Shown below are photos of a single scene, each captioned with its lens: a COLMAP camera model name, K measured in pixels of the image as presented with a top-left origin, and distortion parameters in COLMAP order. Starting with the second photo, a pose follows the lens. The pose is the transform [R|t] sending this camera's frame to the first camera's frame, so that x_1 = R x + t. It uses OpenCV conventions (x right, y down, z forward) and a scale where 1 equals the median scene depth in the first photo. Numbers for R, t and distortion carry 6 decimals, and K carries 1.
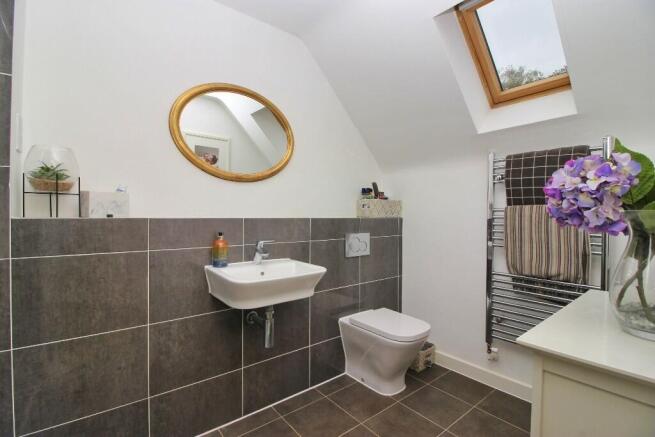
lens RADIAL K [[302.3, 0, 326.8], [0, 302.3, 214.4], [0, 0, 1]] dist [-0.017862, -0.001258]
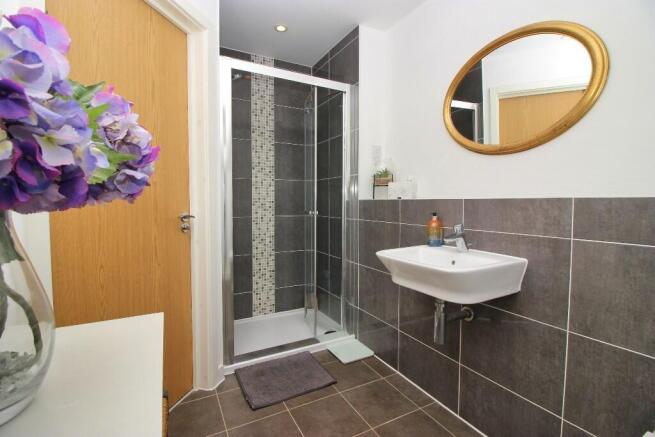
lens RADIAL K [[302.3, 0, 326.8], [0, 302.3, 214.4], [0, 0, 1]] dist [-0.017862, -0.001258]
pose [[-0.178698, 0.037184, -0.983201, 0.683446], [-0.000838, 0.999280, 0.037944, 0.024954], [0.983904, 0.007605, -0.178538, 0.776508]]
